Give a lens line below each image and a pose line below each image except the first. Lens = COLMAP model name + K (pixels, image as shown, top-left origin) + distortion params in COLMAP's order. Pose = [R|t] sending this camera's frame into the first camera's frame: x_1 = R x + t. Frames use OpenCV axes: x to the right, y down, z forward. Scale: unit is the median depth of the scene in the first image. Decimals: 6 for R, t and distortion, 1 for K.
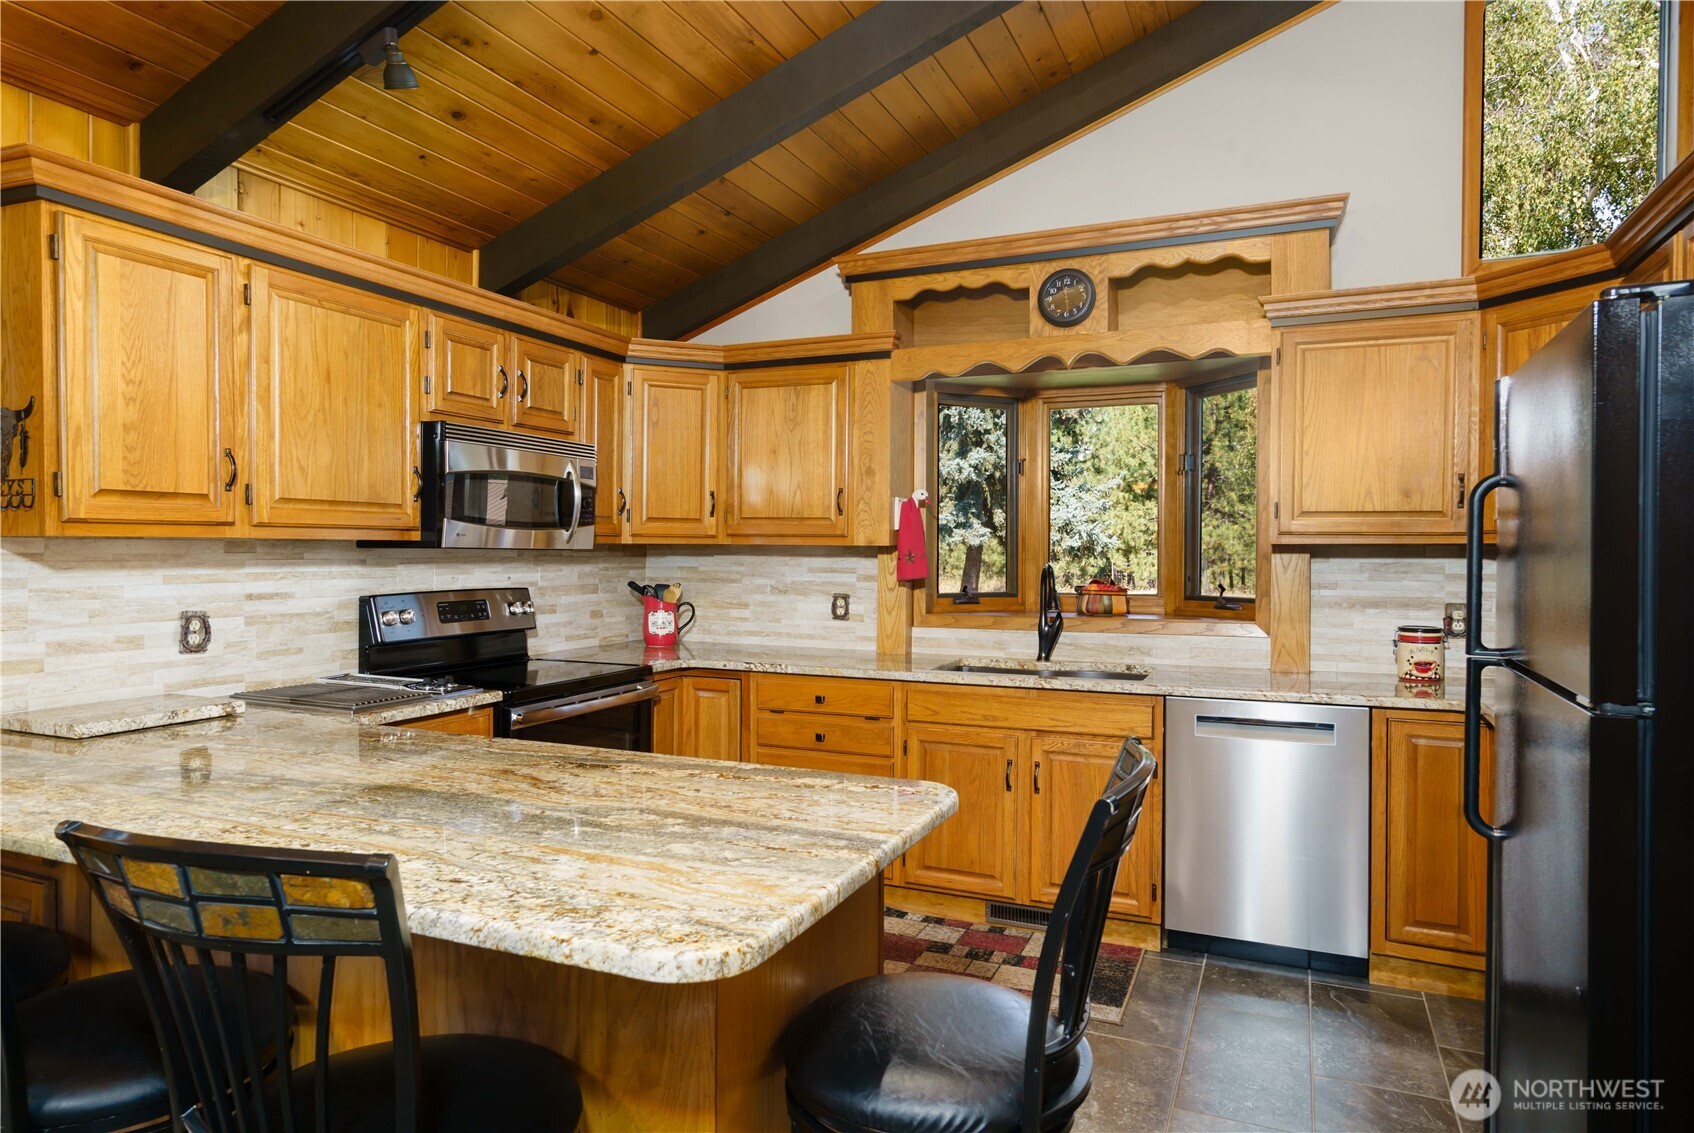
lens RADIAL K [[1019.6, 0, 858.1], [0, 1019.6, 570.1], [0, 0, 1]] dist [0.001009, 0.001552]
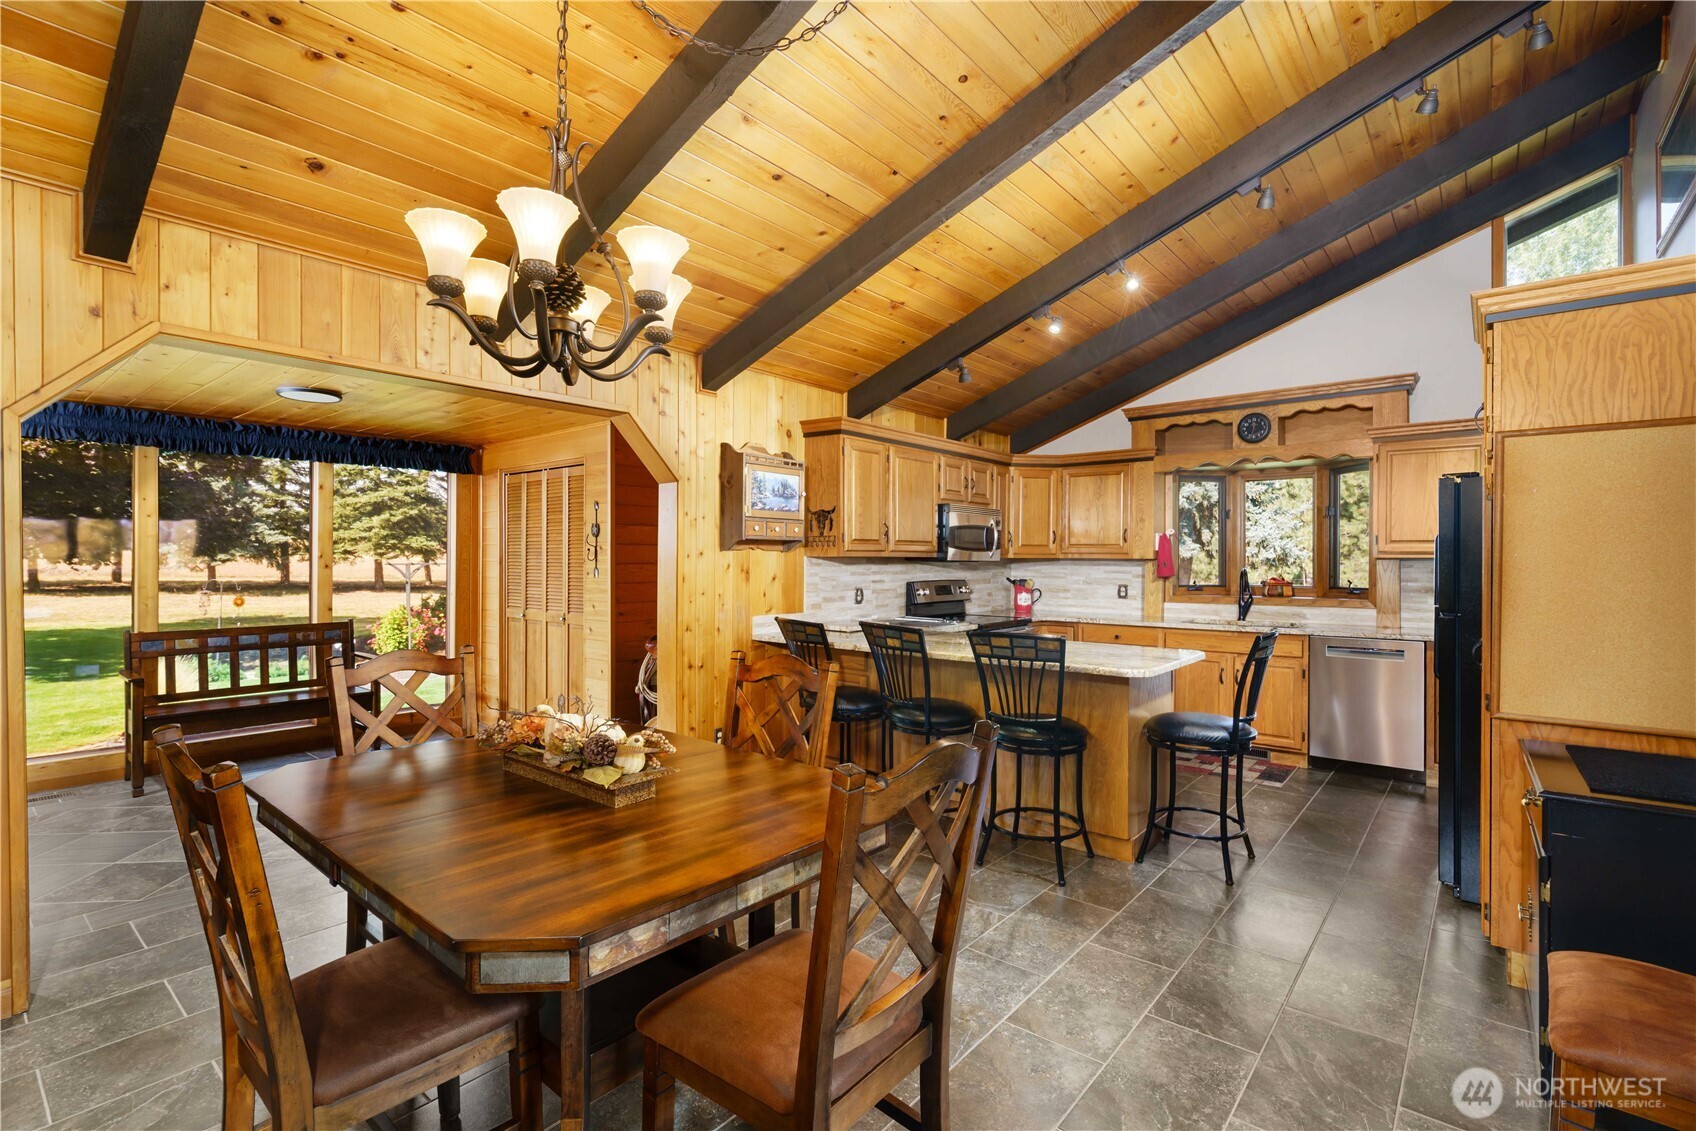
lens RADIAL K [[773.5, 0, 864.4], [0, 773.5, 566.5], [0, 0, 1]] dist [-0.012489, 0.005471]
pose [[0.961655, 0.000386, -0.274263, -0.095509], [-0.003822, 0.999921, -0.011994, 0.010282], [0.274236, 0.012583, 0.961580, -0.551837]]
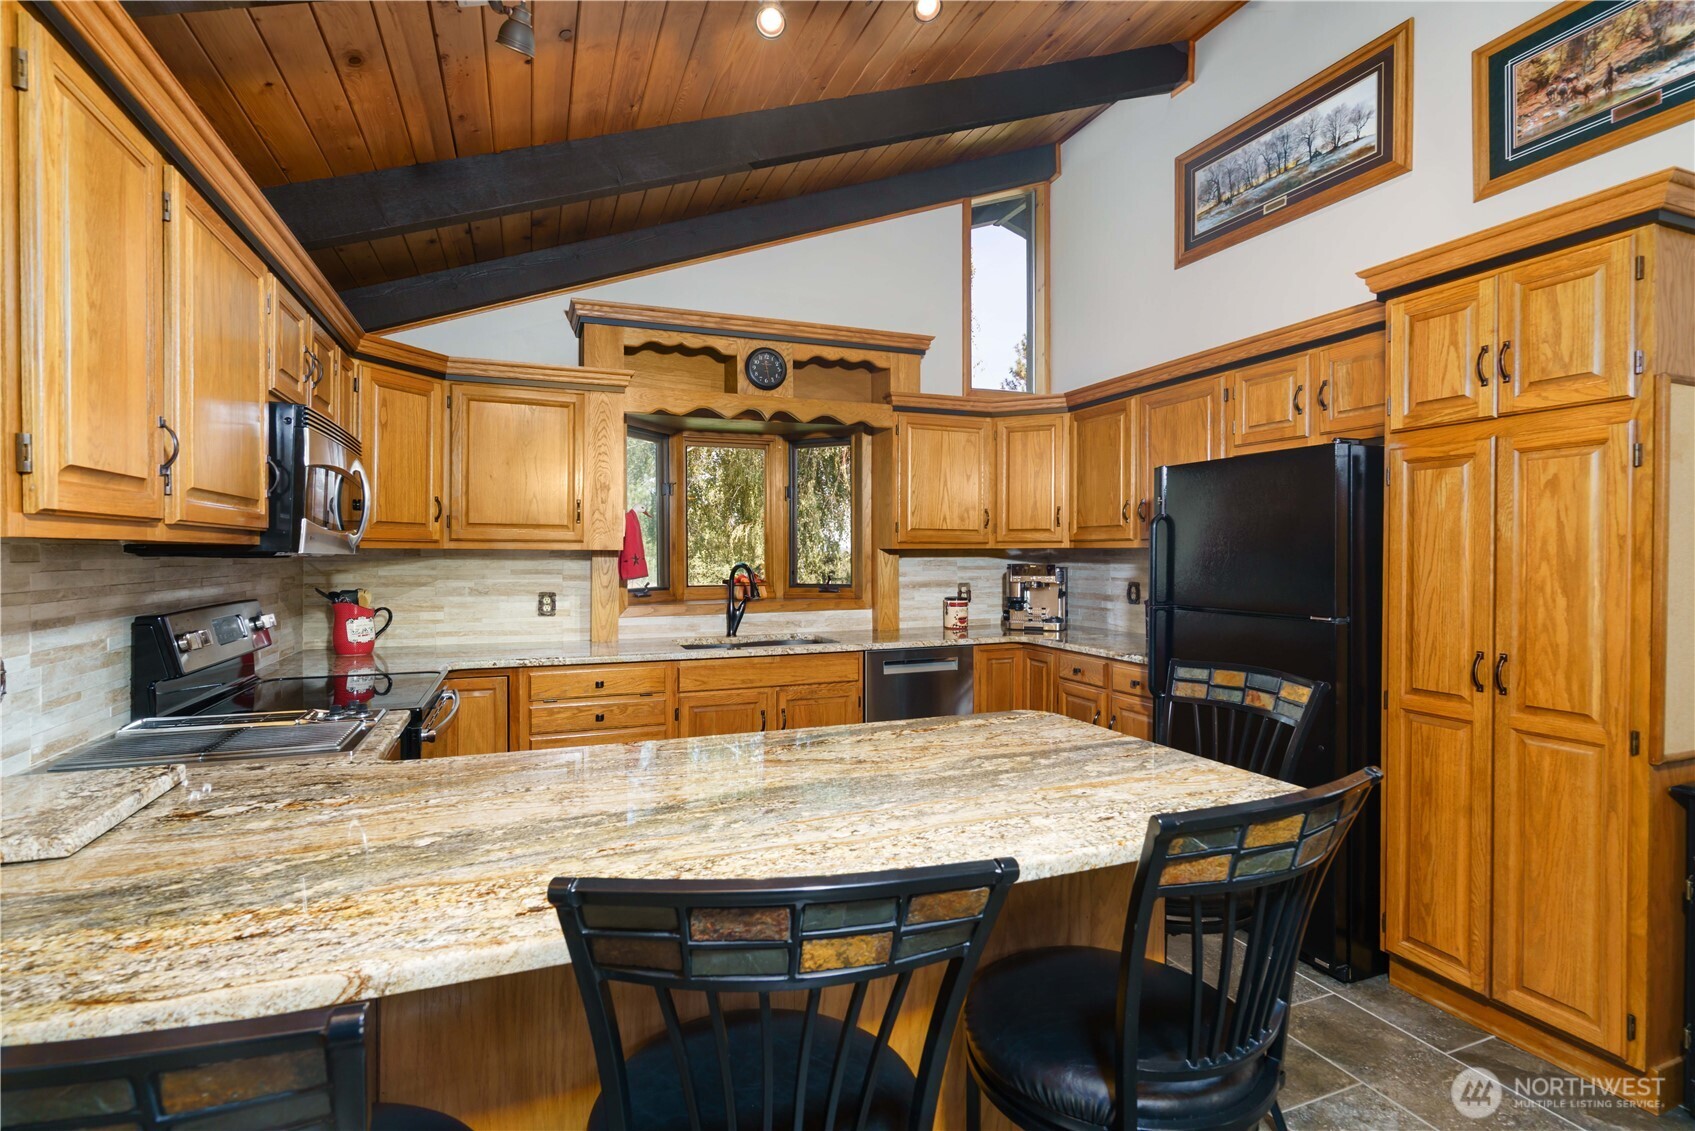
lens RADIAL K [[773.0, 0, 837.8], [0, 773.0, 560.6], [0, 0, 1]] dist [-0.012489, 0.005471]
pose [[0.718384, -0.011223, 0.695556, -0.430762], [0.018066, 0.999834, -0.002527, -0.004842], [-0.695412, 0.014381, 0.718467, 0.183123]]
